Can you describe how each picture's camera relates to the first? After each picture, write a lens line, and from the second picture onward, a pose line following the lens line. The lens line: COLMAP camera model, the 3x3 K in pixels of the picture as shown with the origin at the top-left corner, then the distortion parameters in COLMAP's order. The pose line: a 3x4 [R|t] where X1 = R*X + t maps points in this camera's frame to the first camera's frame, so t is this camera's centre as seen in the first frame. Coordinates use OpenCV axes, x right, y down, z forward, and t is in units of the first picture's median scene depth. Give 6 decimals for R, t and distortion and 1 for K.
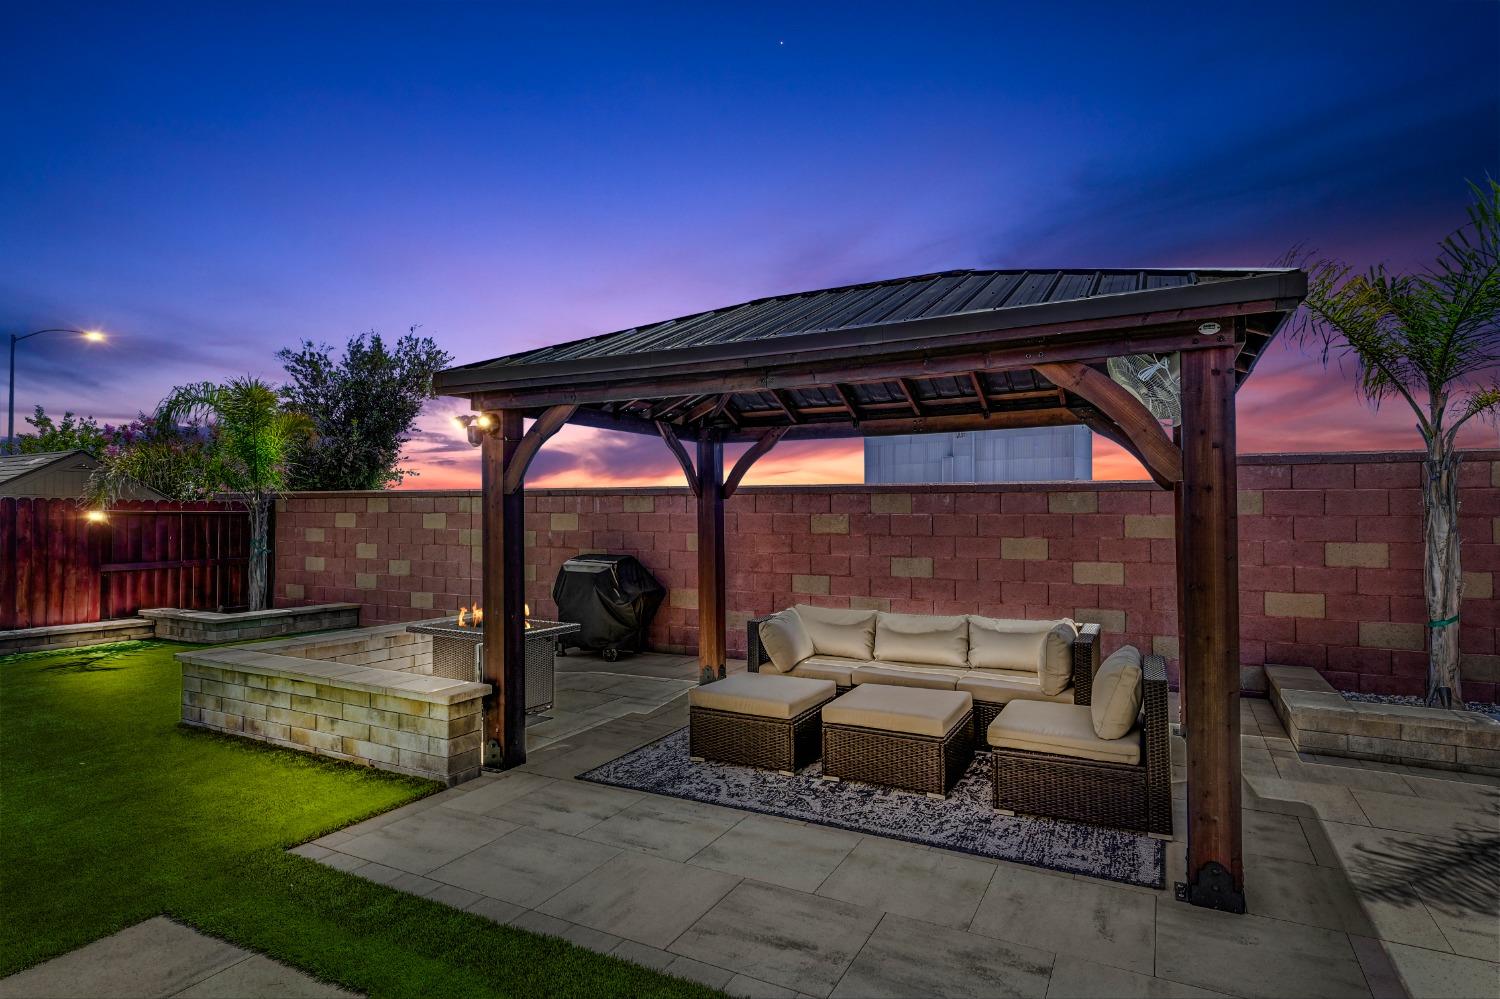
lens RADIAL K [[785.5, 0, 752.3], [0, 785.5, 479.7], [0, 0, 1]] dist [0.000516, 0.000130]
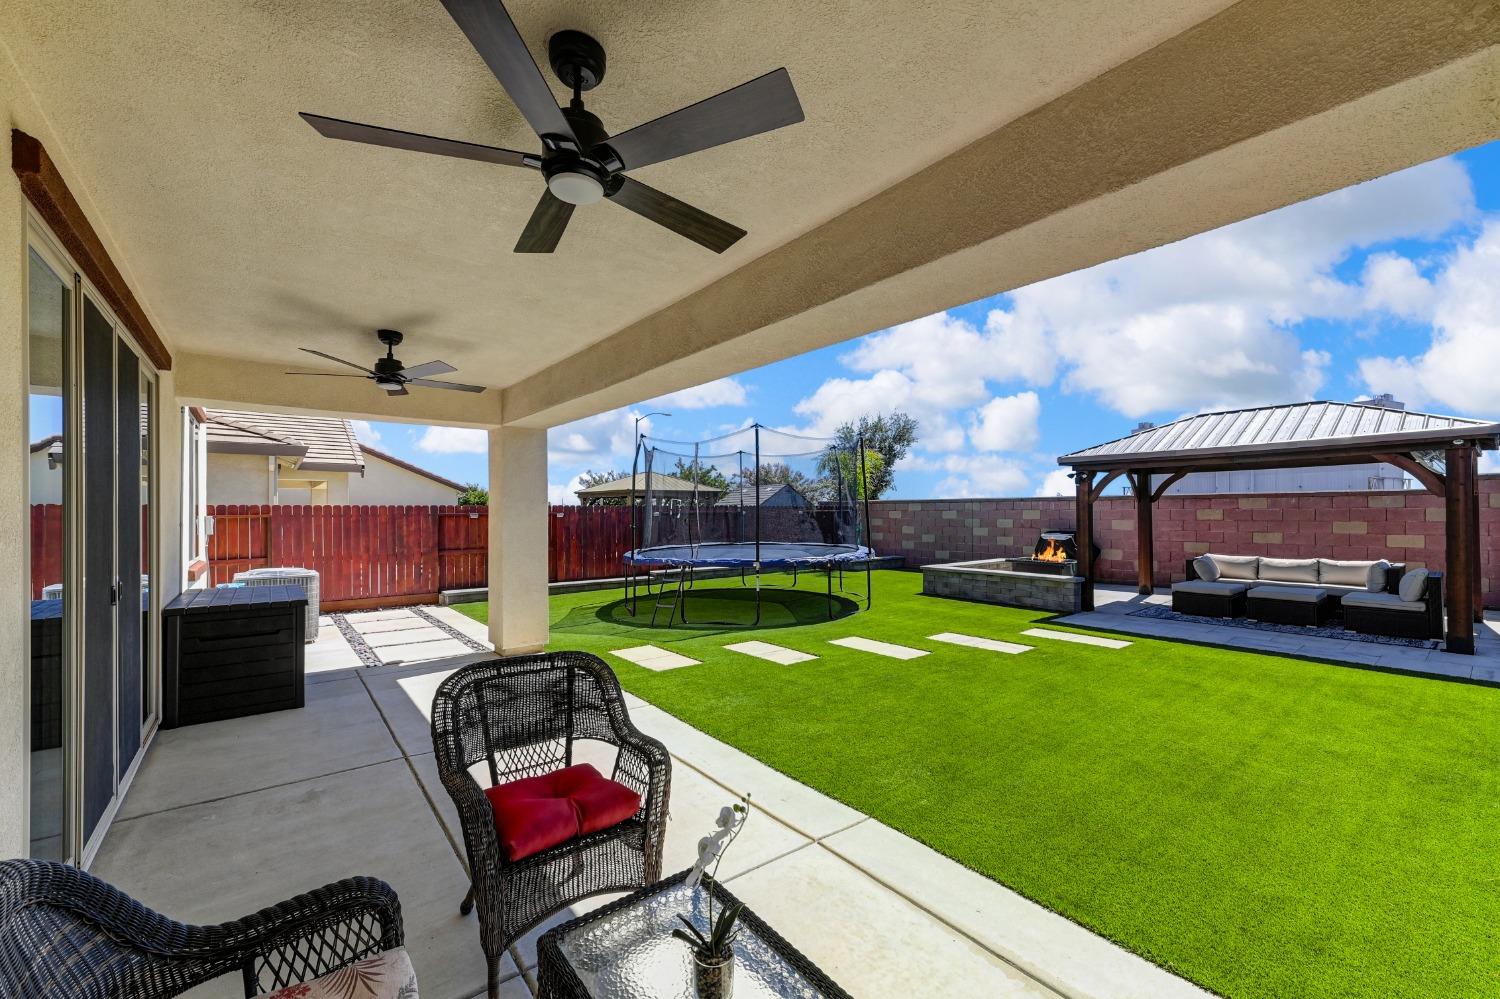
lens RADIAL K [[600.9, 0, 750.5], [0, 600.9, 505.5], [0, 0, 1]] dist [-0.000384, 0.000170]
pose [[0.913152, -0.012920, -0.407415, -0.509680], [0.028830, 0.999042, 0.032937, -0.070470], [0.406599, -0.041822, 0.912649, -1.196916]]
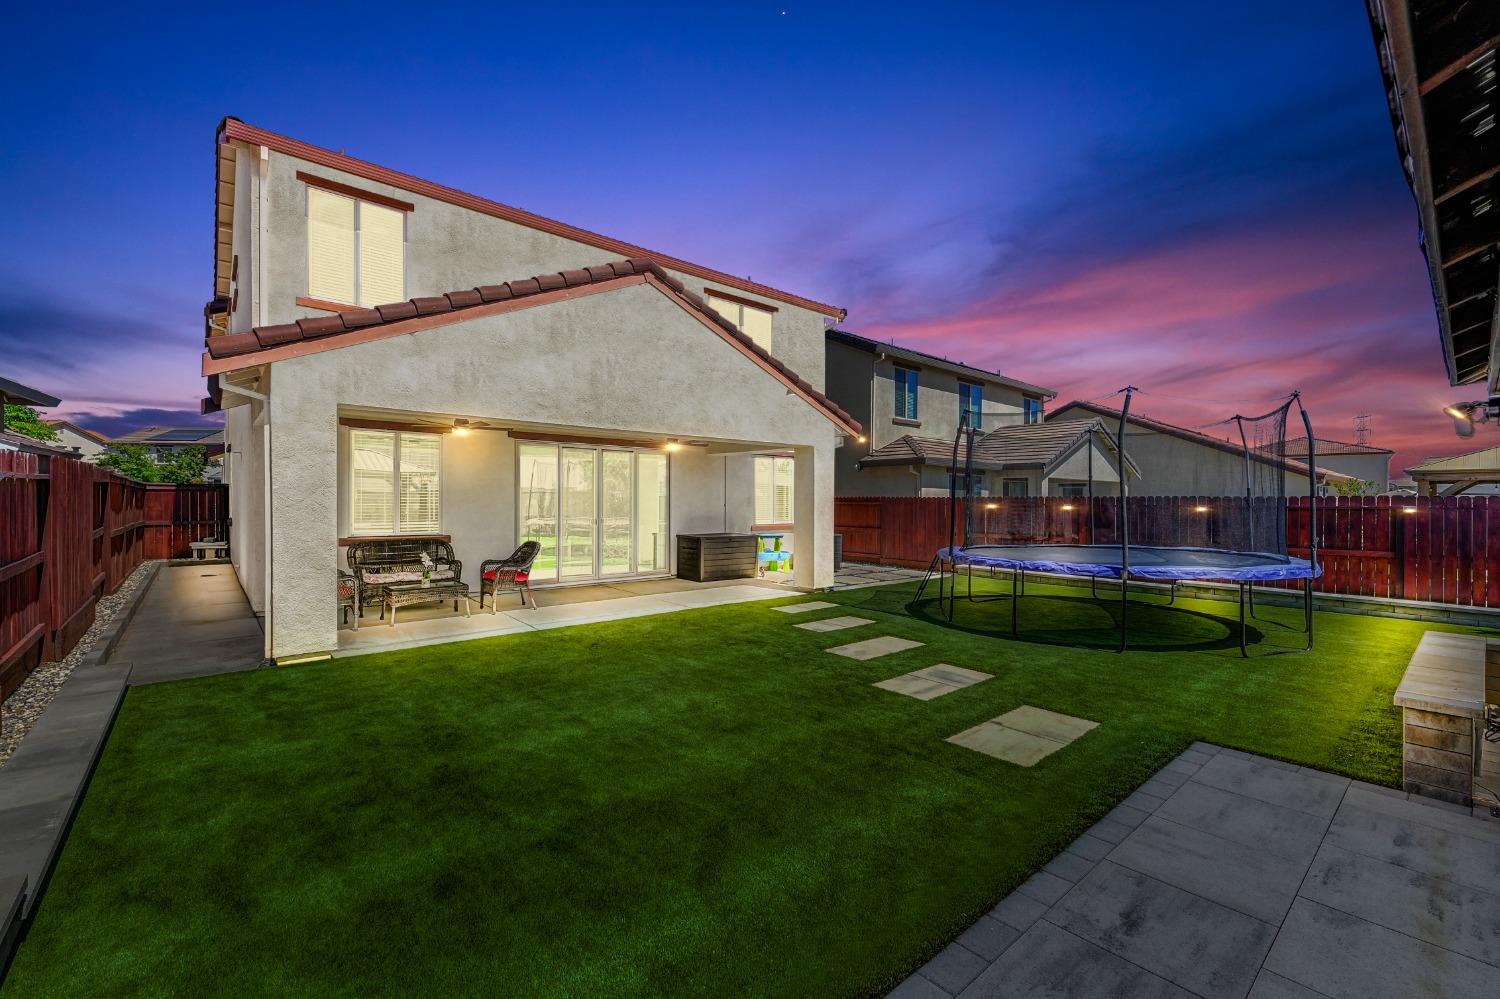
lens RADIAL K [[633.2, 0, 750.0], [0, 633.2, 499.5], [0, 0, 1]] dist [-0.000248, -0.000199]
pose [[-0.374523, -0.009753, -0.927166, 0.604475], [0.031888, 0.999218, -0.023391, 0.018555], [0.926669, -0.038326, -0.373920, 0.508980]]
